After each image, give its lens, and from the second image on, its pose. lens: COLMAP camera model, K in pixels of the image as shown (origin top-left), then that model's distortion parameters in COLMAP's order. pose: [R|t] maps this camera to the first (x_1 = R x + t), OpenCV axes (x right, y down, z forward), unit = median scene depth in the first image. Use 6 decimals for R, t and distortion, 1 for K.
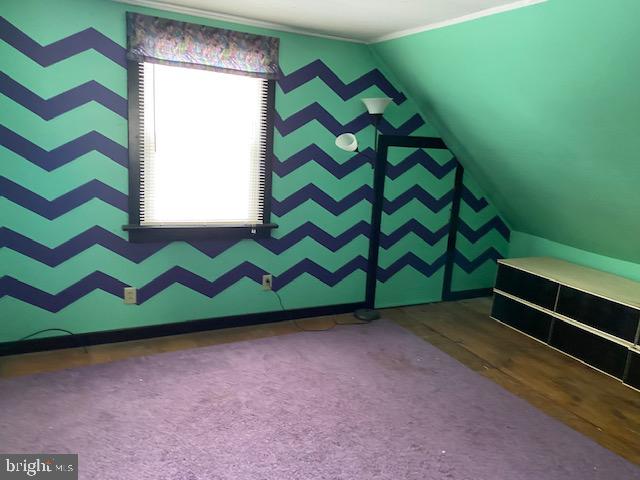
lens RADIAL K [[466.9, 0, 320.0], [0, 466.9, 240.0], [0, 0, 1]] dist [0.004130, 0.001069]
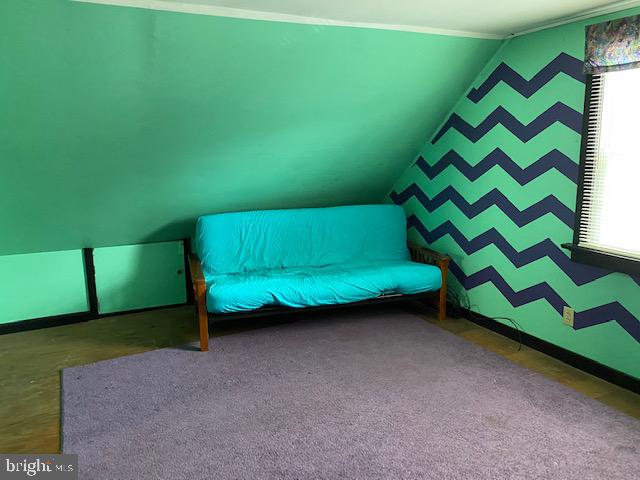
lens RADIAL K [[490.4, 0, 320.0], [0, 490.4, 240.0], [0, 0, 1]] dist [0.004582, -0.000932]
pose [[-0.013532, 0.139480, -0.990132, 0.629200], [-0.179402, 0.973816, 0.139633, -0.090221], [0.983683, 0.179521, 0.011845, 0.485928]]
